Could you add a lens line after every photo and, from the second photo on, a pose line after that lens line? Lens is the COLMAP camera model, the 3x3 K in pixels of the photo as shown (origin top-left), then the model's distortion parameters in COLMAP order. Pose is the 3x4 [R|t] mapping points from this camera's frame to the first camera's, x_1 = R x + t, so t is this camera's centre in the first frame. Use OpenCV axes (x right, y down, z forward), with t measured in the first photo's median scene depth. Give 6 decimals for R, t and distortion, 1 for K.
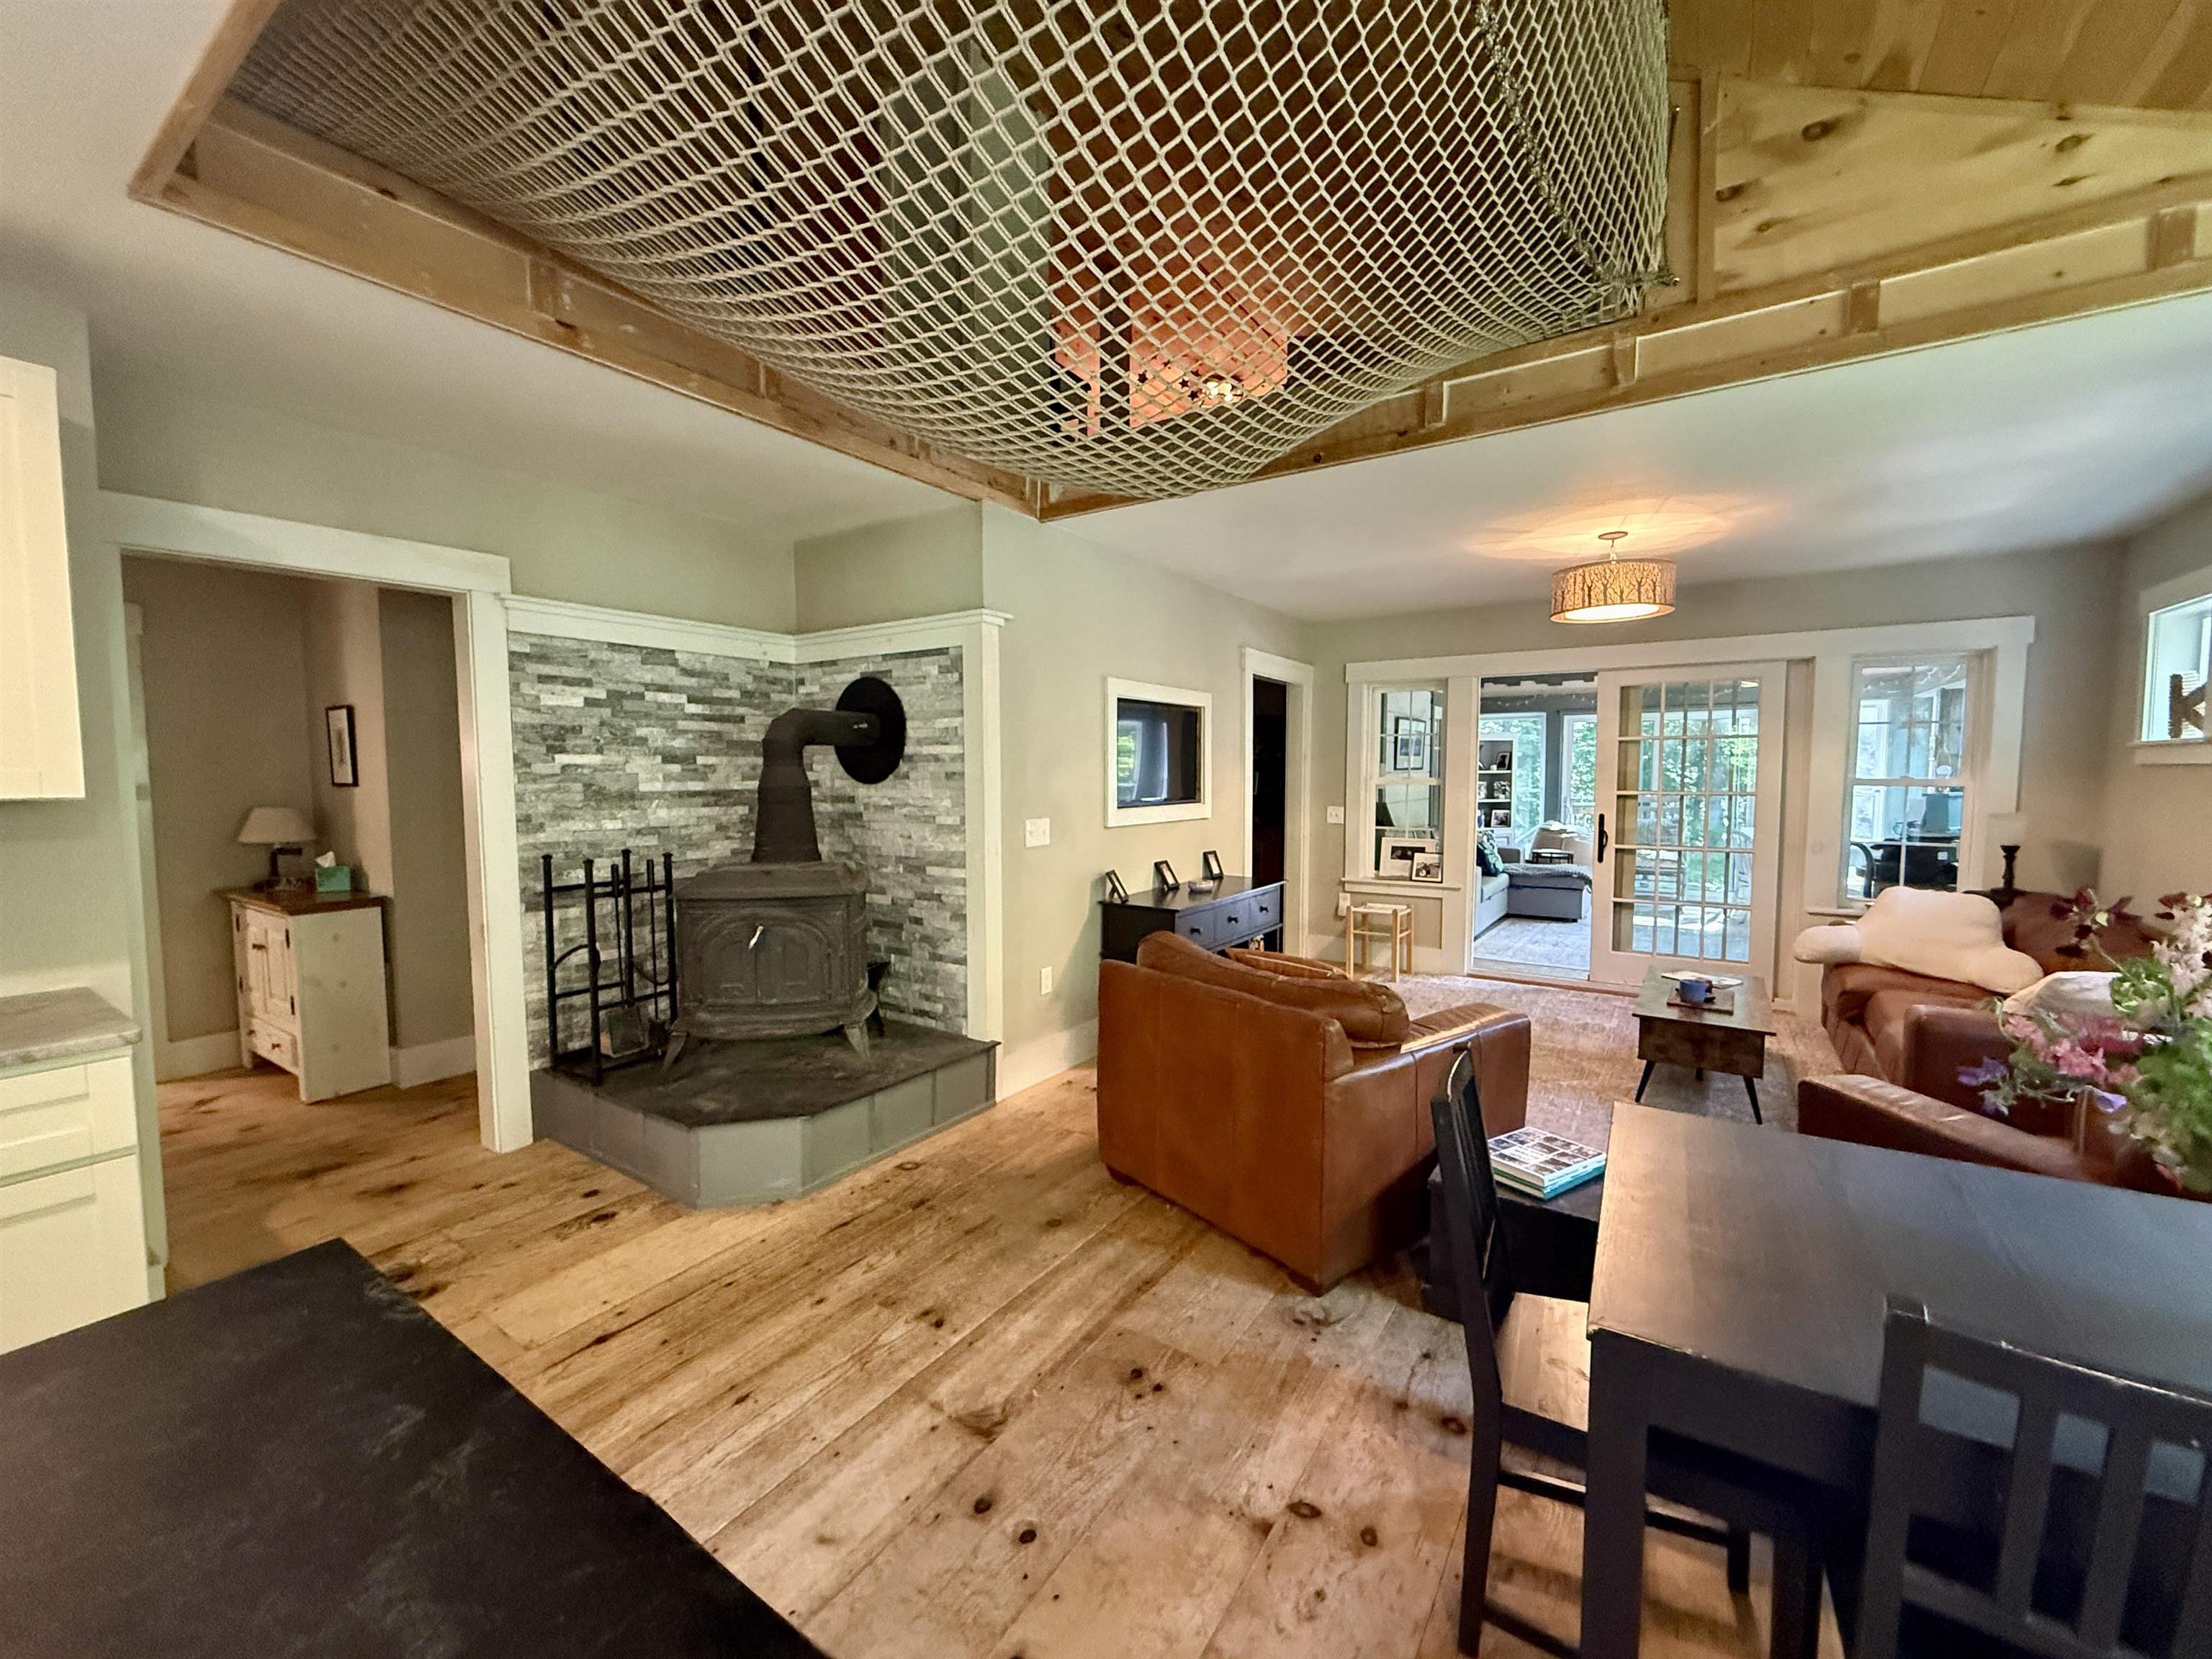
lens RADIAL K [[881.8, 0, 1100.9], [0, 881.8, 825.5], [0, 0, 1]] dist [-0.000841, 0.000215]
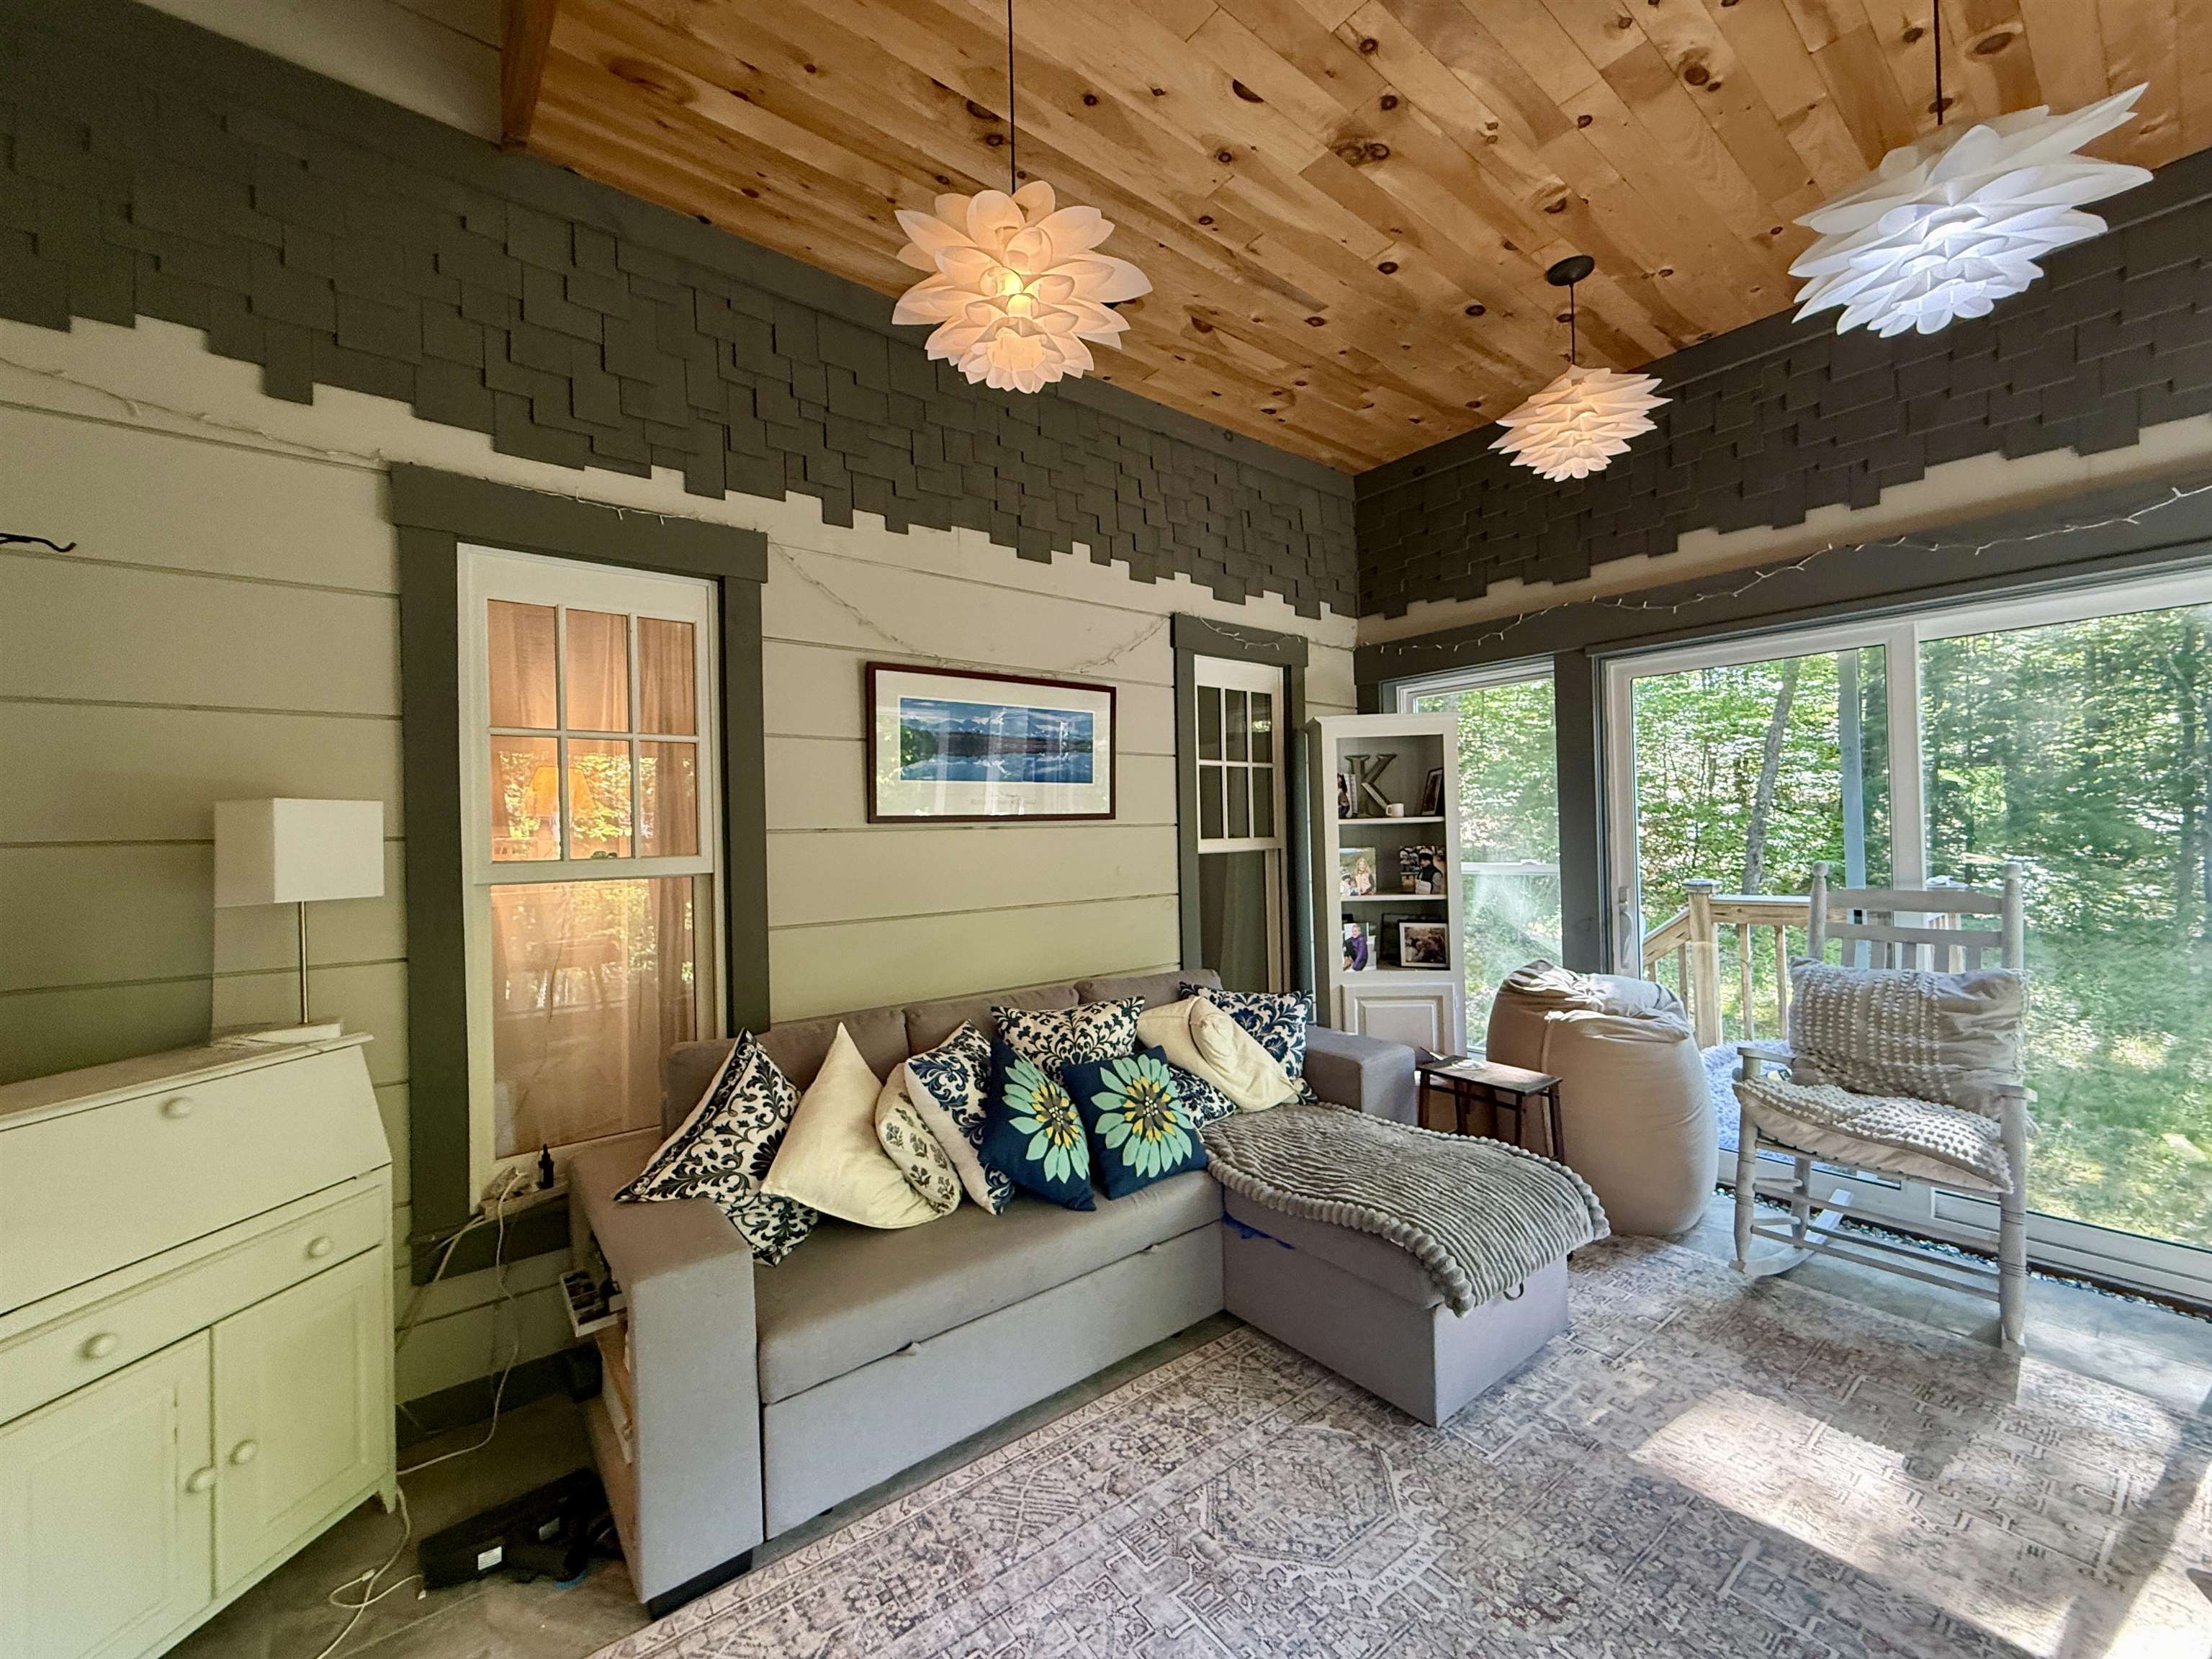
lens RADIAL K [[881.8, 0, 1100.9], [0, 881.8, 825.5], [0, 0, 1]] dist [-0.000841, 0.000215]
pose [[0.954342, -0.019824, -0.298056, 0.675333], [0.000002, 0.997796, -0.066360, -0.052273], [0.298715, 0.063330, 0.952239, 0.930032]]
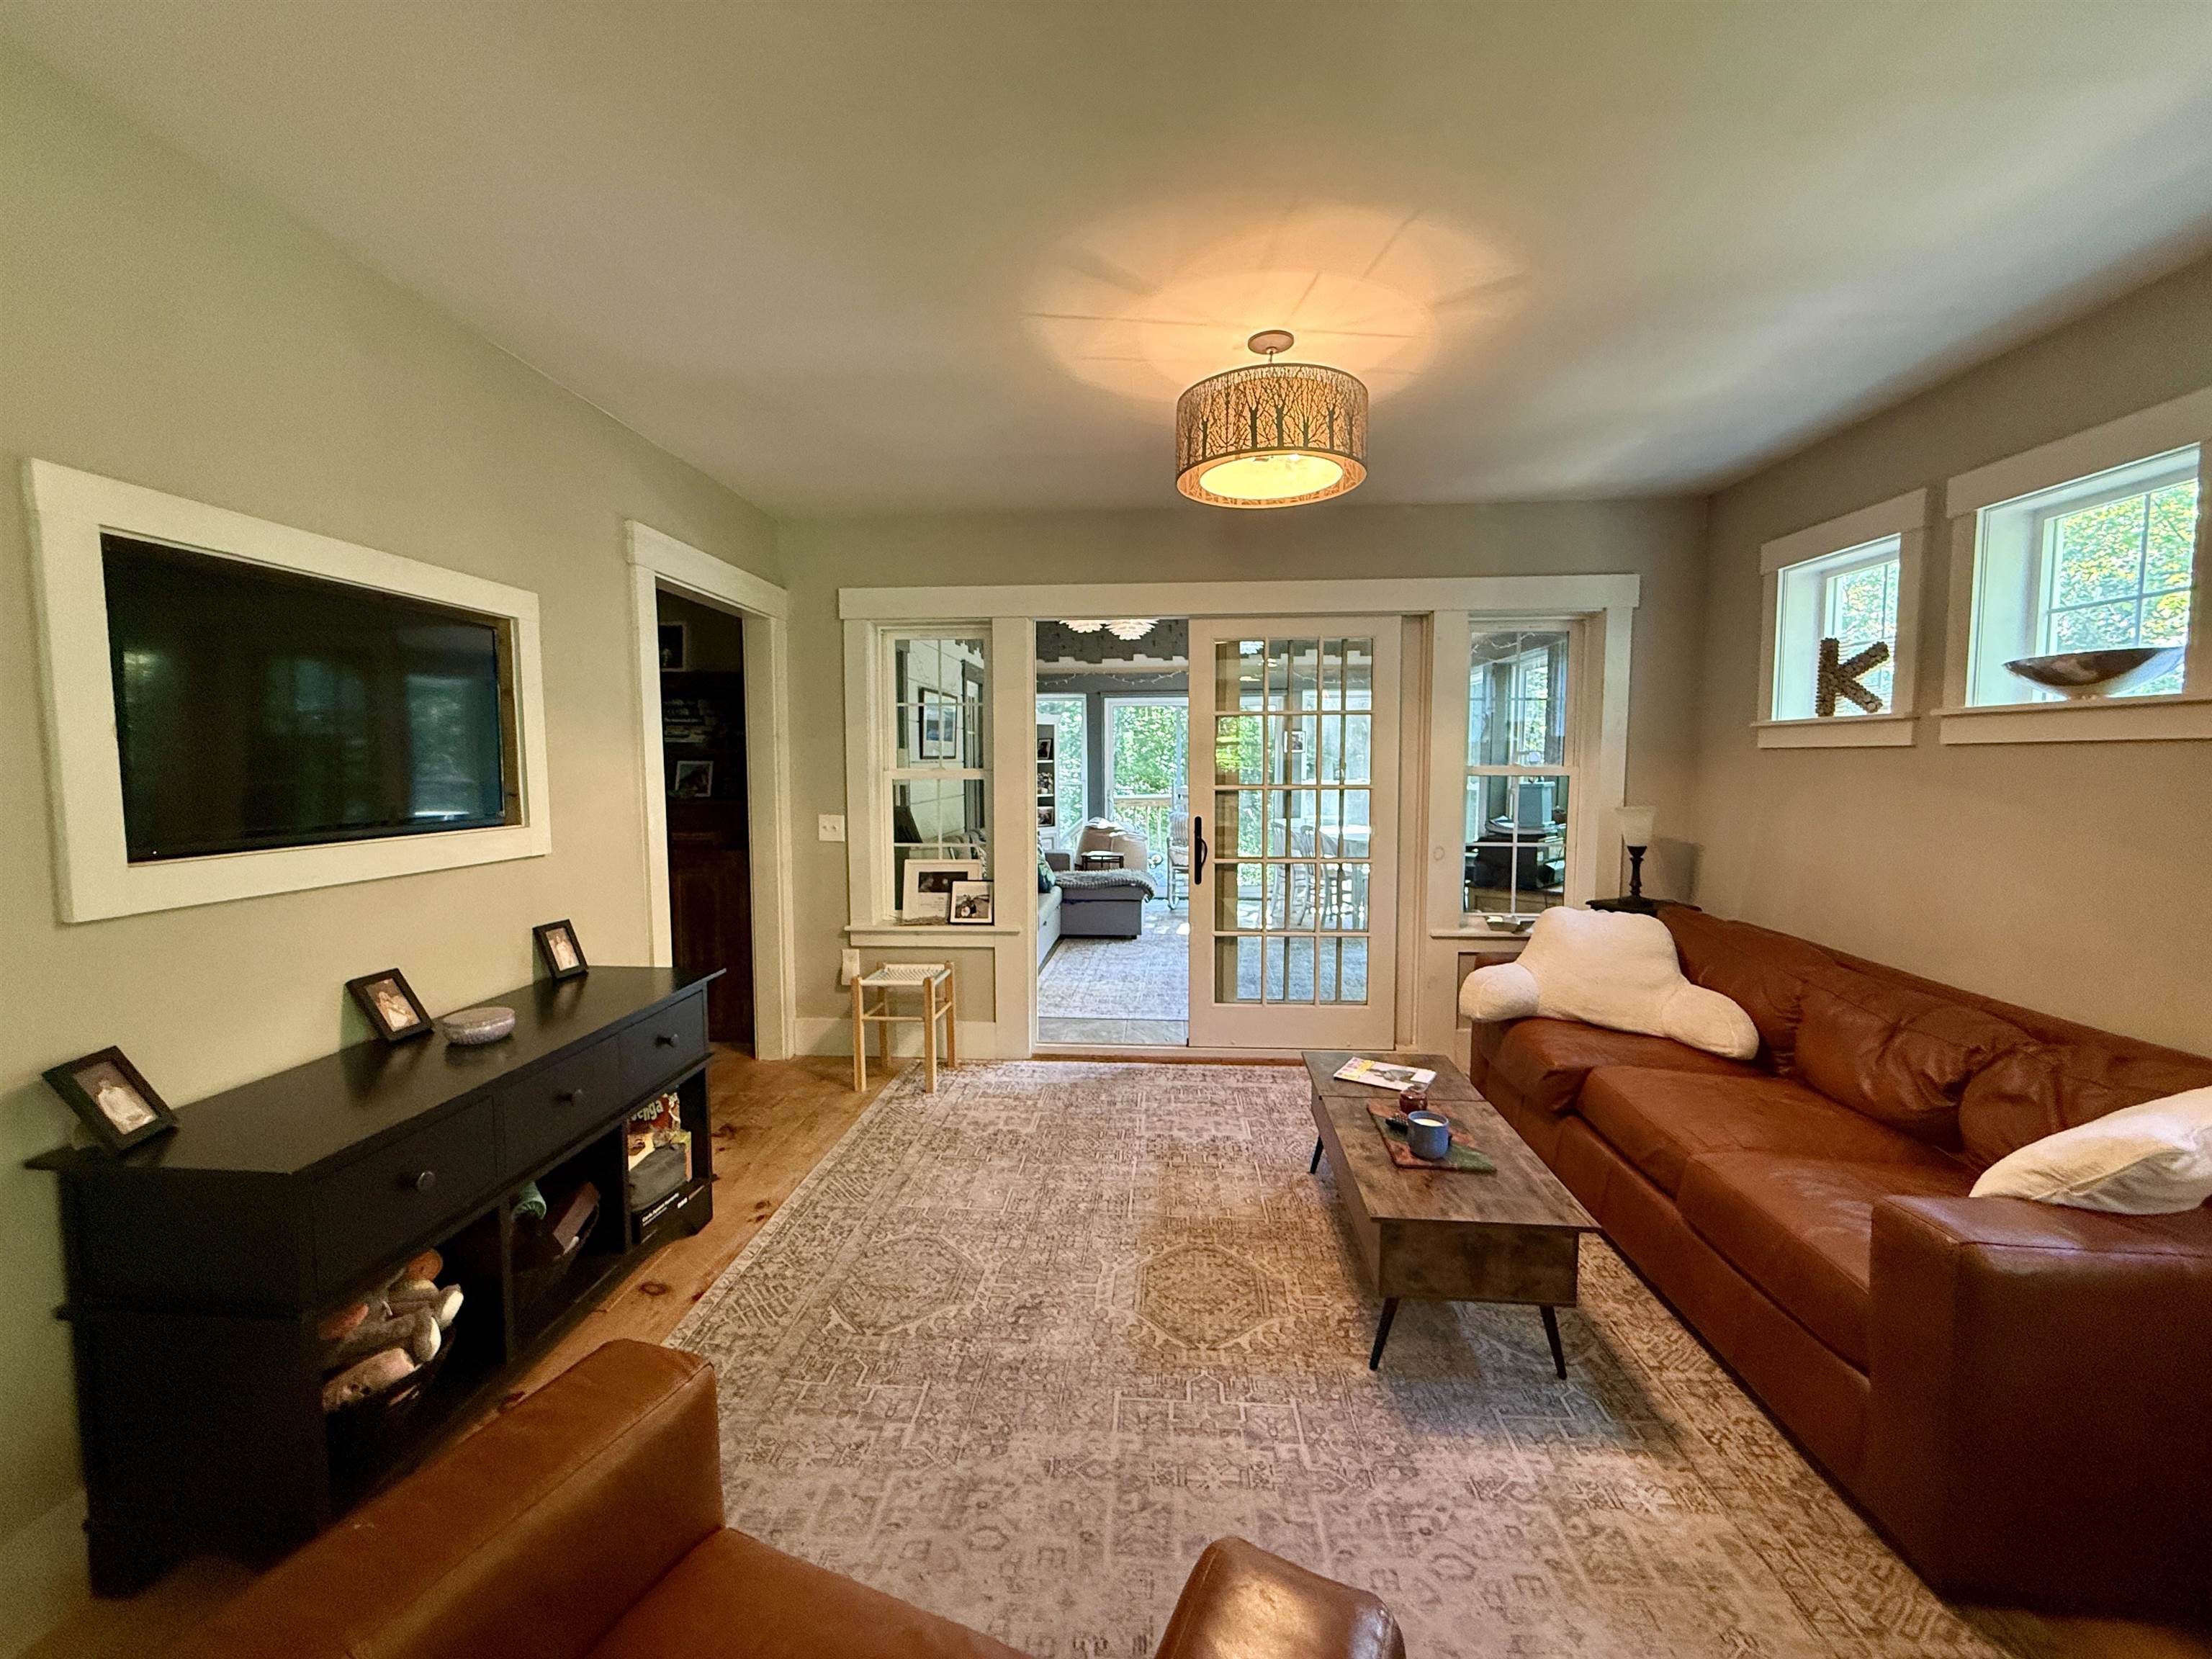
lens RADIAL K [[881.8, 0, 1100.9], [0, 881.8, 825.5], [0, 0, 1]] dist [-0.000841, 0.000215]
pose [[0.868596, -0.036816, 0.494151, 0.123218], [0.032498, 0.999322, 0.017330, -0.019039], [-0.494454, 0.001006, 0.869203, 0.359338]]
